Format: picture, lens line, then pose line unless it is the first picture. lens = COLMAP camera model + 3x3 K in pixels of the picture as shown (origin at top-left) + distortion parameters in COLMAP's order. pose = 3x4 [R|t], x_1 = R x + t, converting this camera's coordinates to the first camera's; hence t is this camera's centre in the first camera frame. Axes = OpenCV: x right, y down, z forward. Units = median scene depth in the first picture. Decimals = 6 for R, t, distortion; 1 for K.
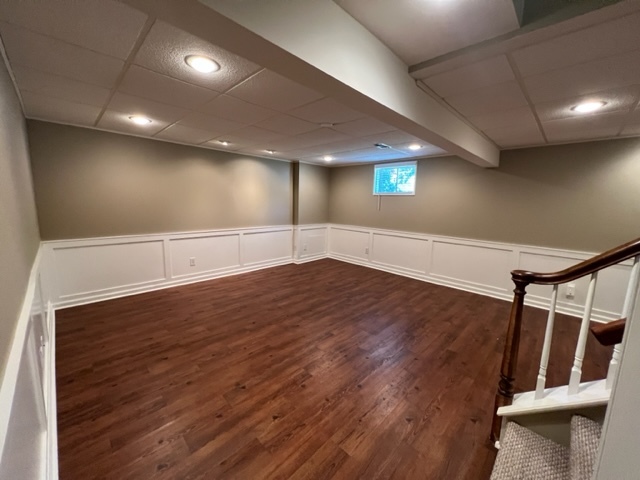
lens RADIAL K [[255.4, 0, 320.0], [0, 255.4, 239.7], [0, 0, 1]] dist [-0.004426, -0.000153]
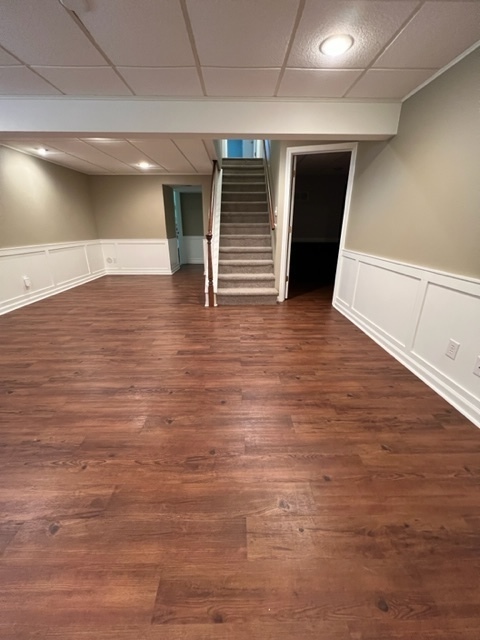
lens RADIAL K [[255.4, 0, 239.6], [0, 255.4, 321.6], [0, 0, 1]] dist [-0.004426, -0.000153]
pose [[-0.707718, -0.274671, 0.650915, -0.694686], [0.083678, 0.882257, 0.463272, -0.138085], [-0.701522, 0.382334, -0.601405, 1.393791]]
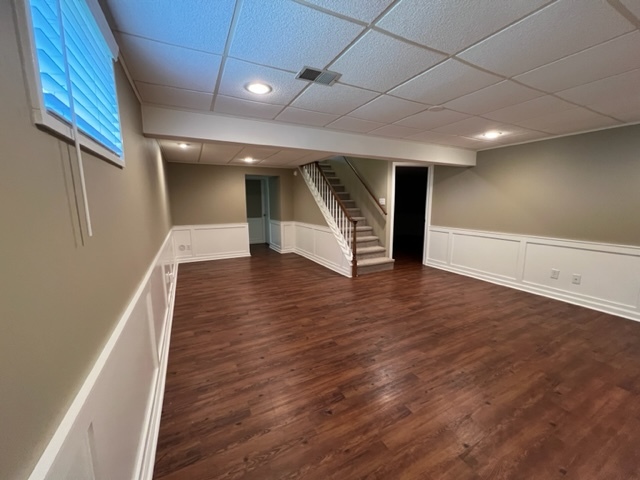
lens RADIAL K [[255.4, 0, 319.8], [0, 255.4, 240.3], [0, 0, 1]] dist [-0.004426, -0.000153]
pose [[-0.947401, -0.069994, 0.312302, 0.100932], [0.026045, 0.955695, 0.293204, -0.312720], [-0.318988, 0.285916, -0.903603, 2.189622]]
